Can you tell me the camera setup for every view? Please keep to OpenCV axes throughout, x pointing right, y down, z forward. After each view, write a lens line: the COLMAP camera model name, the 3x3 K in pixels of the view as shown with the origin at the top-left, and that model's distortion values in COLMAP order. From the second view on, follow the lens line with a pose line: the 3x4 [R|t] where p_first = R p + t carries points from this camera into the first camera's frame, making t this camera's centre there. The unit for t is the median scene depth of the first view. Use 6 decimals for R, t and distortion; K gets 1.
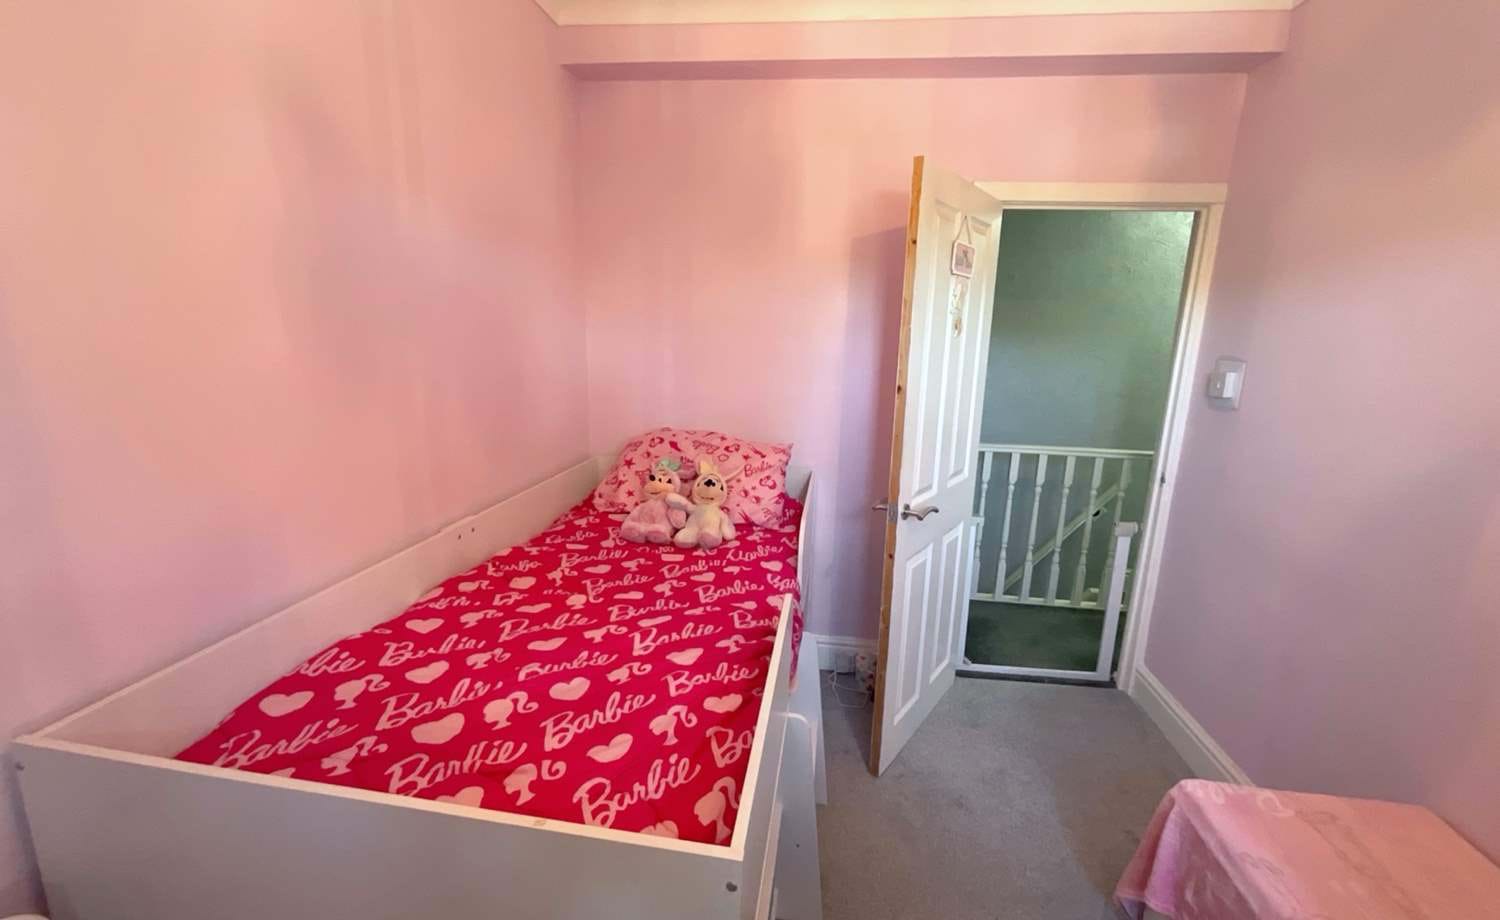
lens RADIAL K [[616.5, 0, 751.8], [0, 616.5, 461.1], [0, 0, 1]] dist [0.001835, 0.000818]
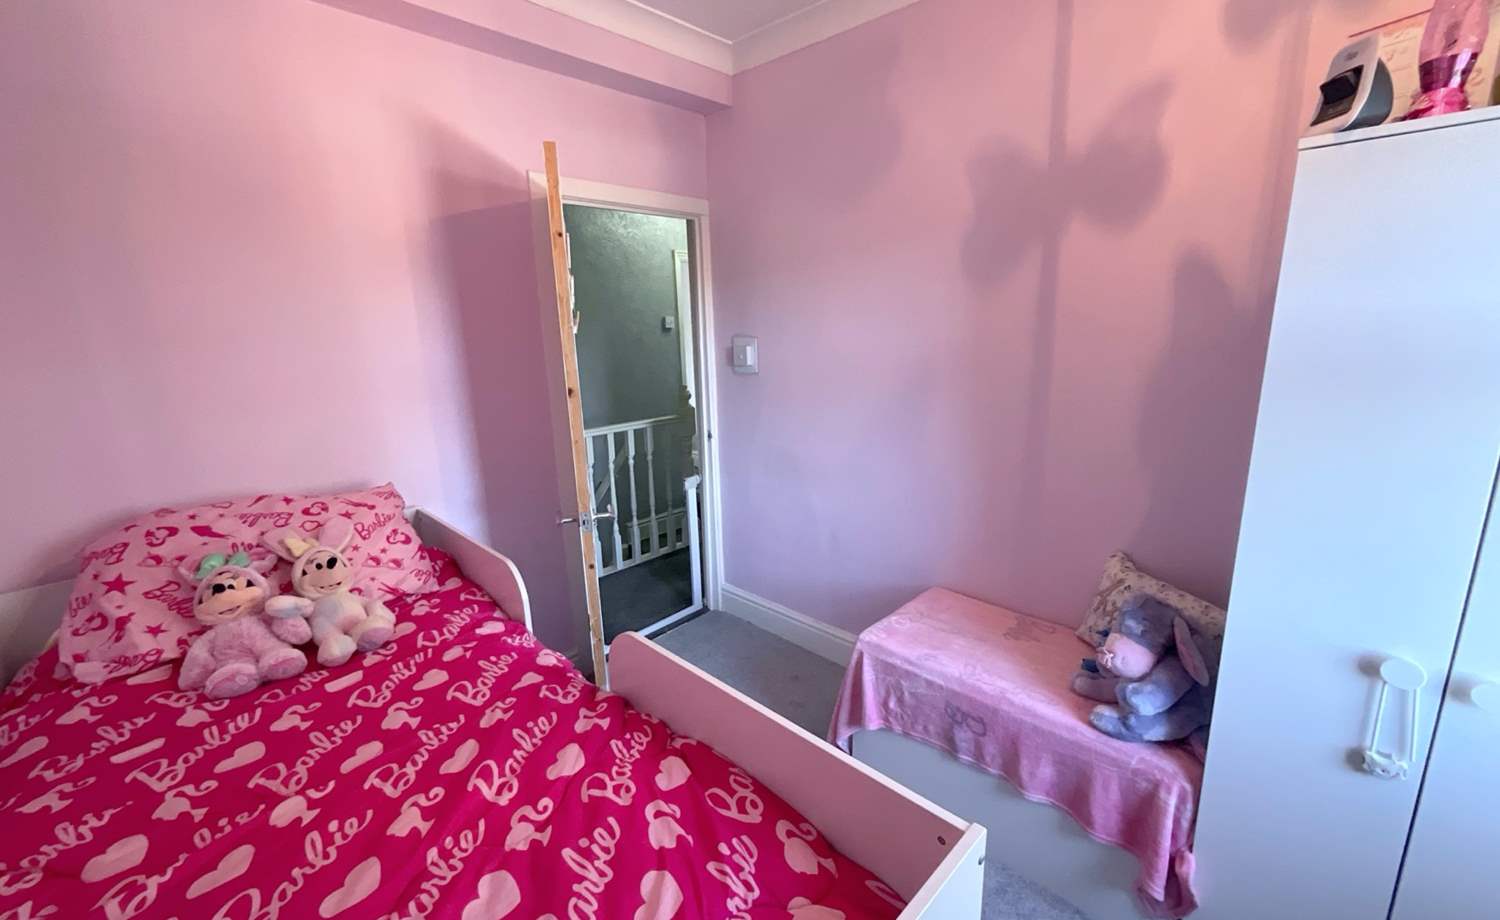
lens RADIAL K [[616.7, 0, 753.0], [0, 616.7, 462.2], [0, 0, 1]] dist [-0.001056, 0.000080]
pose [[0.596521, -0.226562, 0.769956, -0.307663], [0.210843, 0.969872, 0.122038, -0.062598], [-0.774408, 0.089542, 0.626318, 0.188633]]
